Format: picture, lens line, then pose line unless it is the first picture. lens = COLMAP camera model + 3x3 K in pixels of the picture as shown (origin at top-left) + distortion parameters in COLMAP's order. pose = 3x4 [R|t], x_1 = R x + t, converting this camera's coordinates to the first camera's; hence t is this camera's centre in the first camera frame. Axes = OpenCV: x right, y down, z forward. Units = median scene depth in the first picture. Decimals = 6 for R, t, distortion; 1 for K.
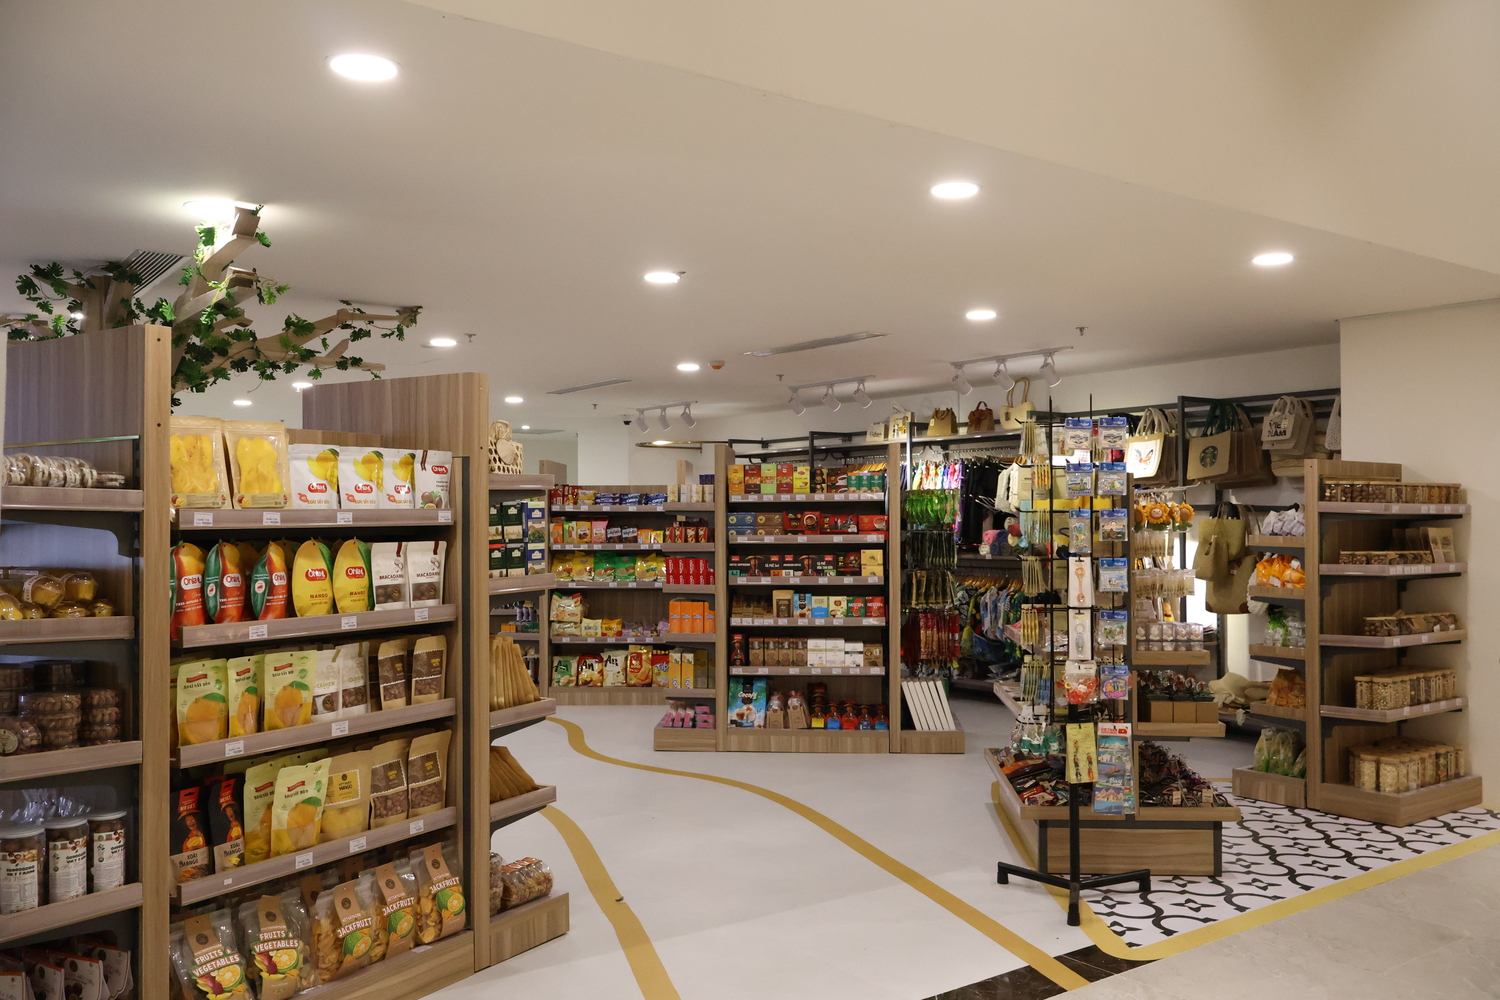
lens RADIAL K [[1258.9, 0, 751.3], [0, 1258.9, 505.9], [0, 0, 1]] dist [0.006315, -0.002260]
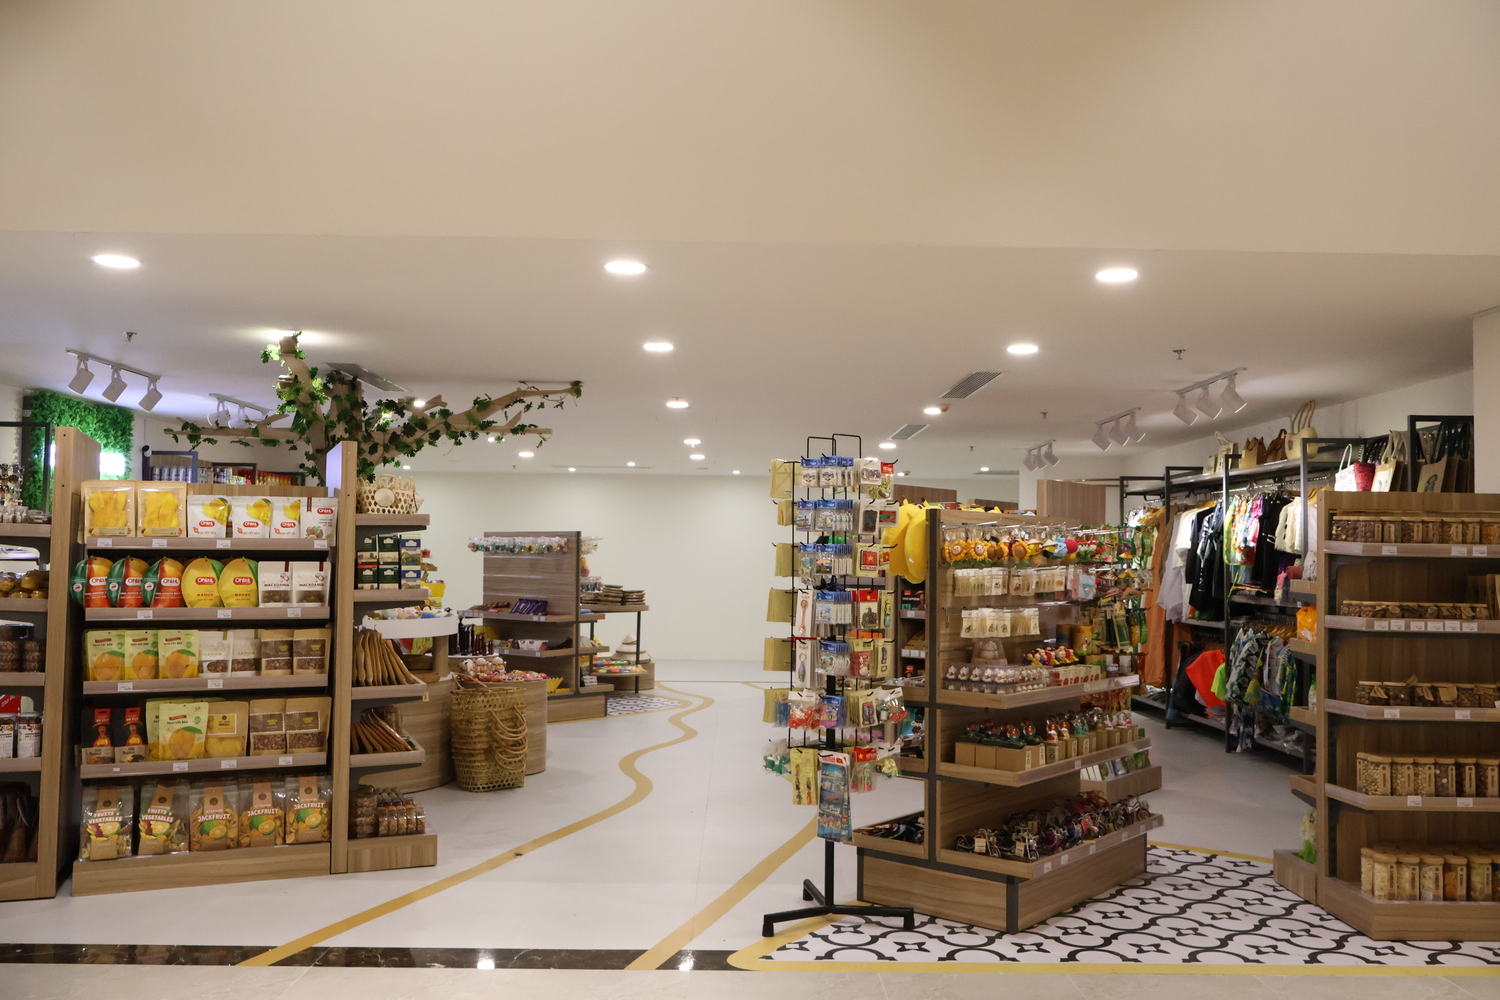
lens RADIAL K [[1258.9, 0, 754.0], [0, 1258.9, 499.0], [0, 0, 1]] dist [0.006315, -0.002260]
pose [[0.808327, -0.012800, -0.588594, 1.003522], [-0.009135, 0.999371, -0.034278, 0.001716], [0.588663, 0.033085, 0.807702, 0.145057]]
